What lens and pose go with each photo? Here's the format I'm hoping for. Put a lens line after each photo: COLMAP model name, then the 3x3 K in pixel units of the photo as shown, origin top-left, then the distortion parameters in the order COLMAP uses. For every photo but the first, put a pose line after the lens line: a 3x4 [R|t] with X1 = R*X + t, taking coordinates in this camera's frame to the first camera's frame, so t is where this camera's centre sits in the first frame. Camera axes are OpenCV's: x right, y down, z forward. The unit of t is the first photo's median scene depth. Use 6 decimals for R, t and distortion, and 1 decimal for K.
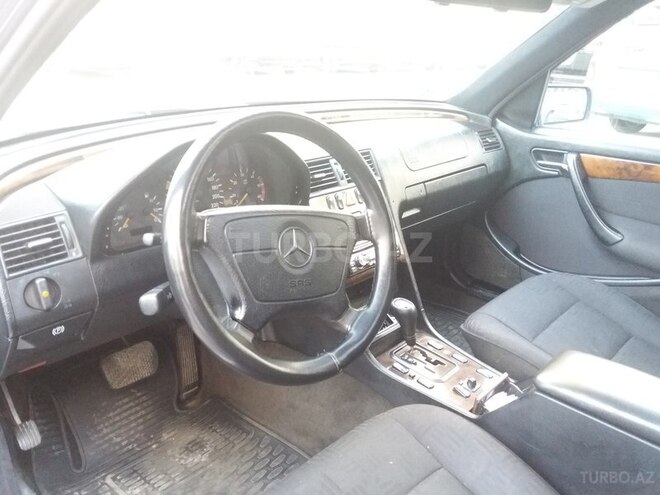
lens RADIAL K [[544.4, 0, 329.6], [0, 544.4, 247.8], [0, 0, 1]] dist [0.017716, 0.001433]
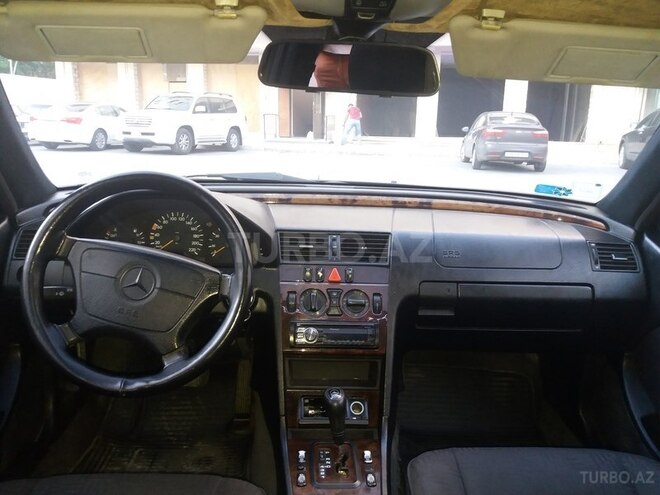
lens RADIAL K [[556.4, 0, 329.5], [0, 556.4, 248.5], [0, 0, 1]] dist [0.010817, -0.001487]
pose [[0.724949, 0.164538, -0.668862, 0.640791], [-0.267806, 0.961980, -0.053619, -0.072380], [0.634609, 0.217996, 0.741451, 0.196194]]
